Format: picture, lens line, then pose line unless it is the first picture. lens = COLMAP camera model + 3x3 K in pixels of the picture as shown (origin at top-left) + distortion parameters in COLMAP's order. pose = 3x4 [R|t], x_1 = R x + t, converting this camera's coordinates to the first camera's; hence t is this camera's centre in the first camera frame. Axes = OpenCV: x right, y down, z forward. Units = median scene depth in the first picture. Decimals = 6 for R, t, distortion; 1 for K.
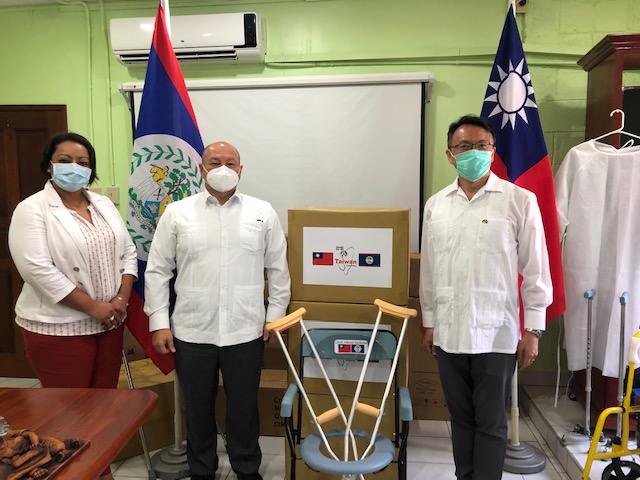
lens RADIAL K [[518.6, 0, 319.6], [0, 518.6, 232.9], [0, 0, 1]] dist [0.018086, 0.014243]
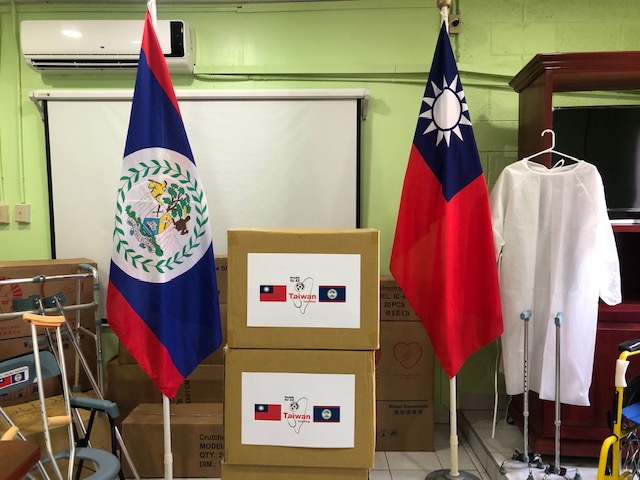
lens RADIAL K [[518.6, 0, 317.1], [0, 518.6, 234.6], [0, 0, 1]] dist [0.018086, 0.014243]
pose [[0.994573, 0.000933, 0.104036, 0.026081], [0.003132, 0.999238, -0.038907, 0.002646], [-0.103993, 0.039022, 0.993812, 0.063137]]
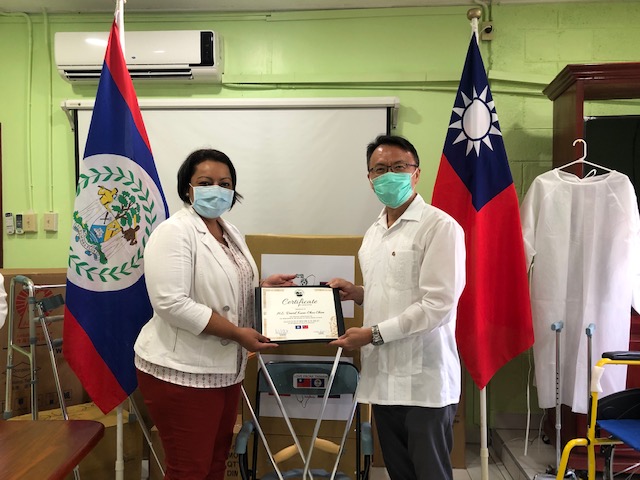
lens RADIAL K [[587.7, 0, 317.7], [0, 587.7, 236.2], [0, 0, 1]] dist [0.026592, 0.000000]
pose [[0.997926, 0.009319, 0.063686, 0.002299], [-0.005222, 0.997924, -0.064198, 0.022578], [-0.064152, 0.063732, 0.995903, -0.072613]]
